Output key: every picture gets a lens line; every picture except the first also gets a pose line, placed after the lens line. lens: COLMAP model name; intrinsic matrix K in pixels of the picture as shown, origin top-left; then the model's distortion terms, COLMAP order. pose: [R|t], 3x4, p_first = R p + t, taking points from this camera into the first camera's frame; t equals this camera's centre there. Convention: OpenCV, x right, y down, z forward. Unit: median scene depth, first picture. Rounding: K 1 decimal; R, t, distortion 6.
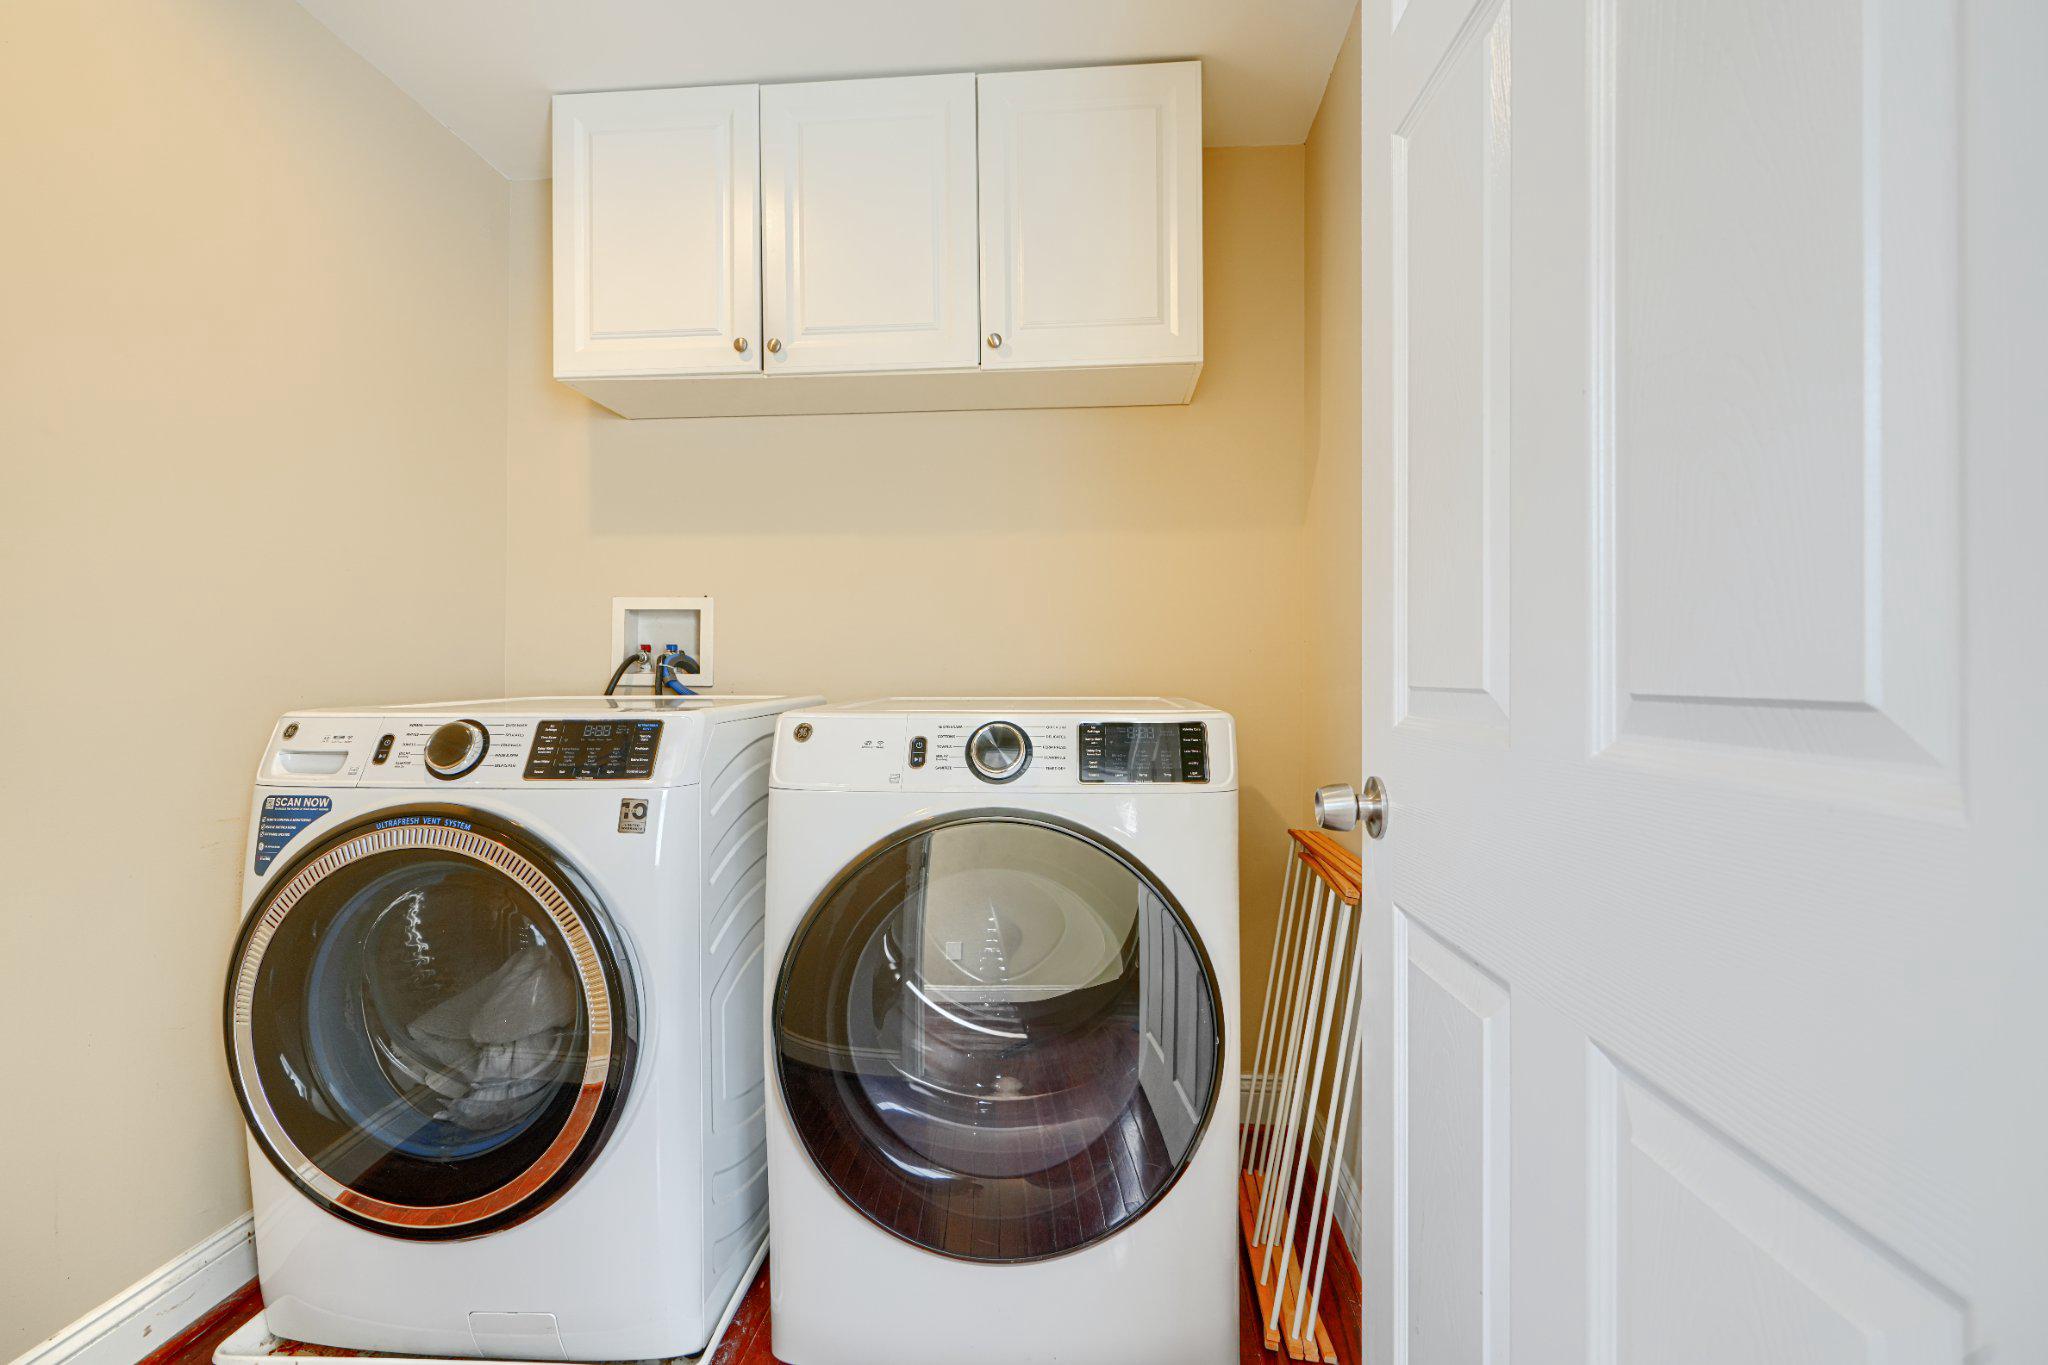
lens RADIAL K [[918.4, 0, 1020.0], [0, 918.4, 652.0], [0, 0, 1]] dist [0.002828, -0.001151]
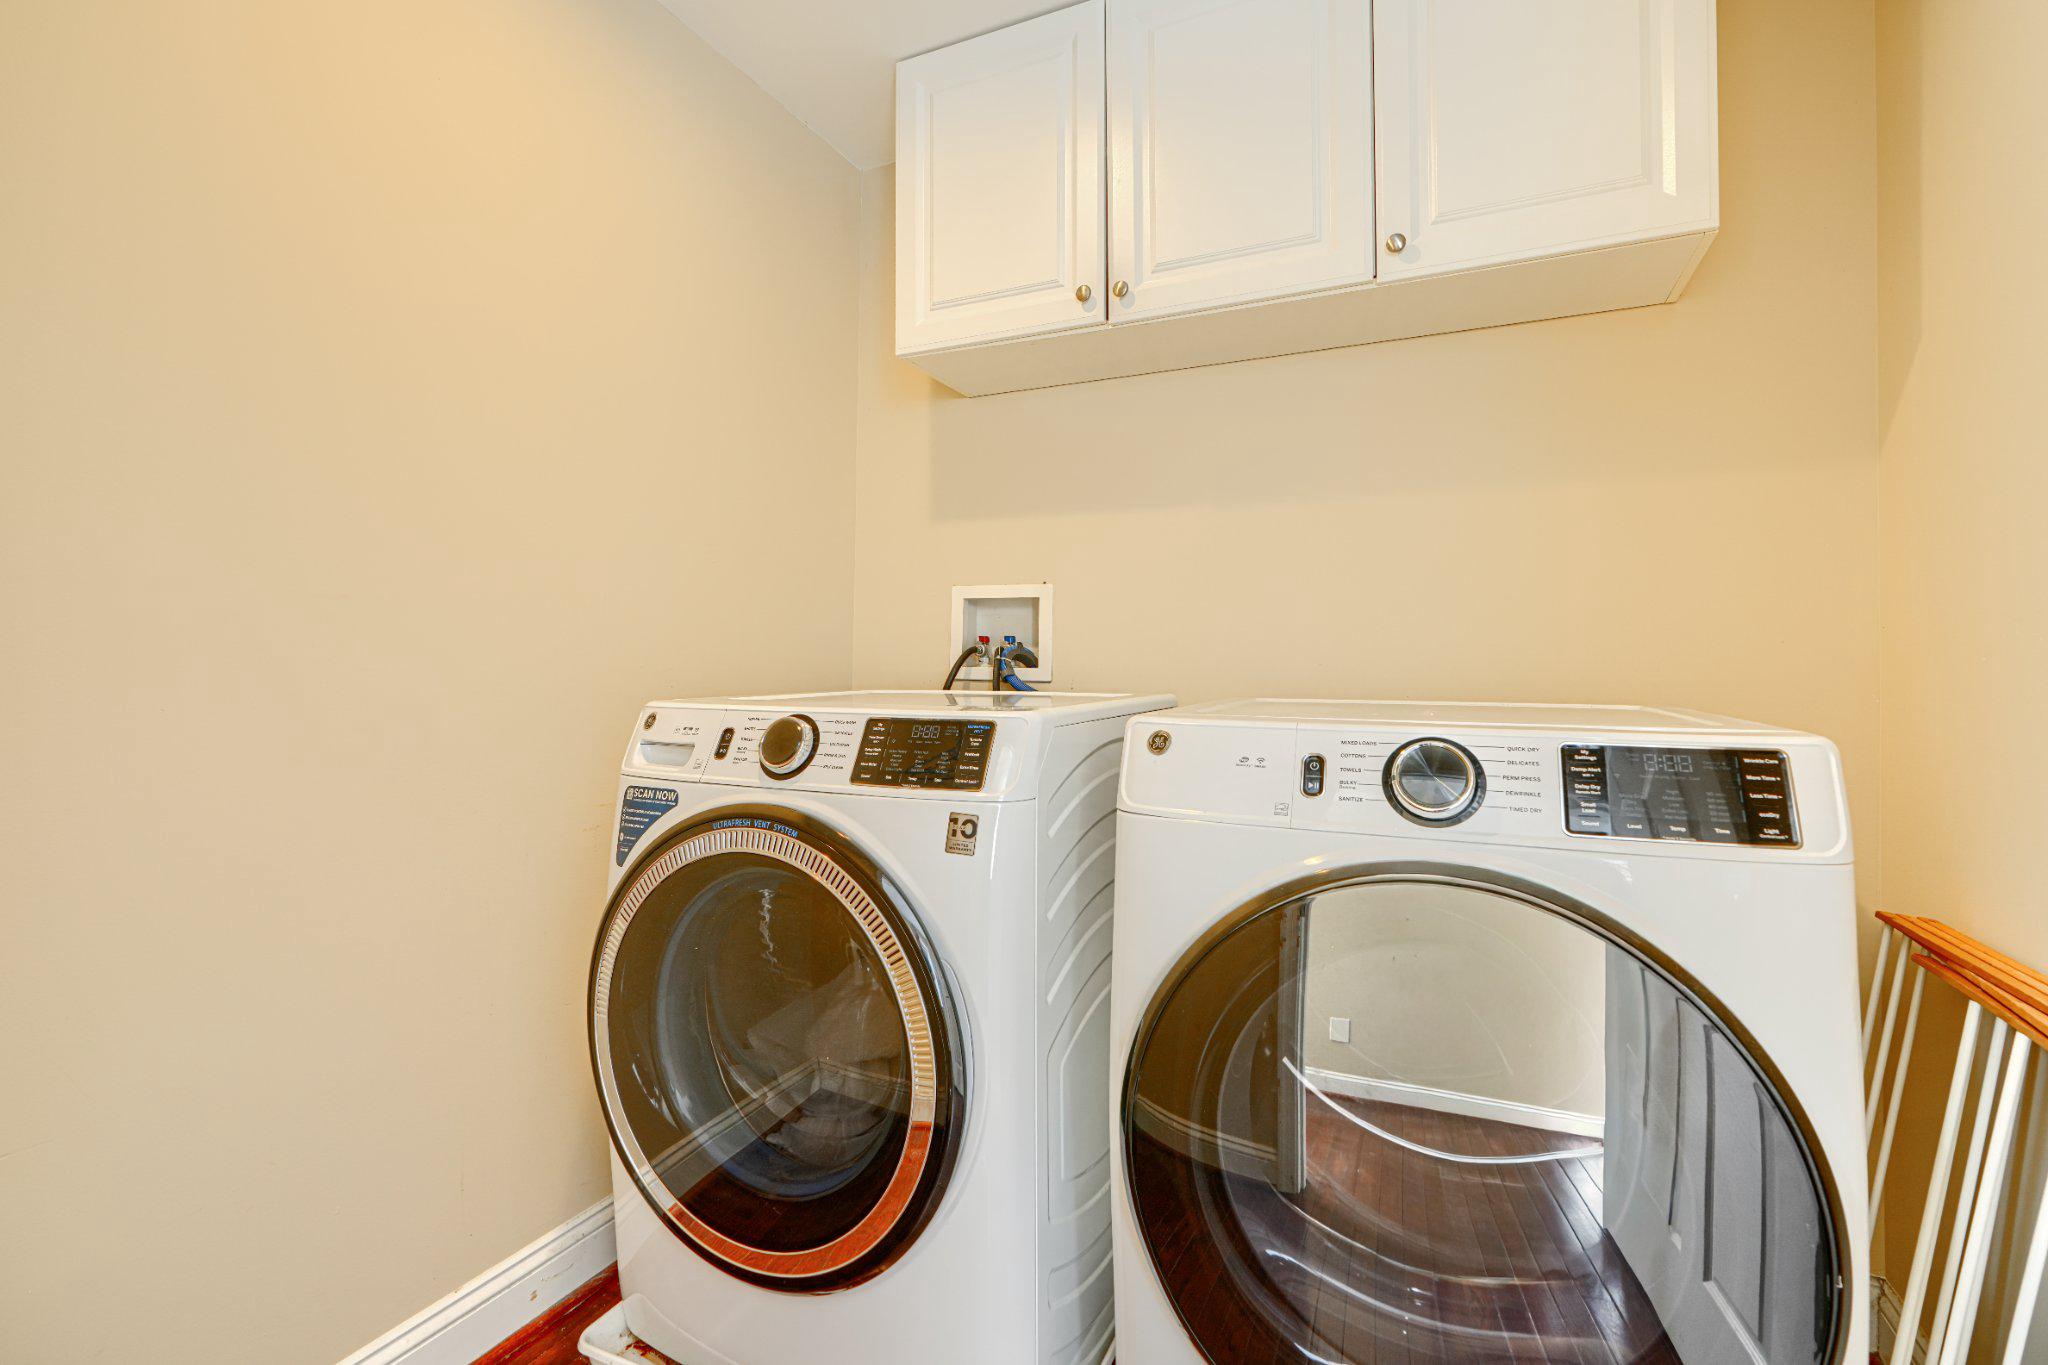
lens RADIAL K [[918.4, 0, 1021.2], [0, 918.4, 672.1], [0, 0, 1]] dist [0.002828, -0.001151]
pose [[0.936459, 0.010644, -0.350615, -0.069949], [-0.001605, 0.999659, 0.026061, 0.006460], [0.350773, -0.023842, 0.936157, 0.216191]]
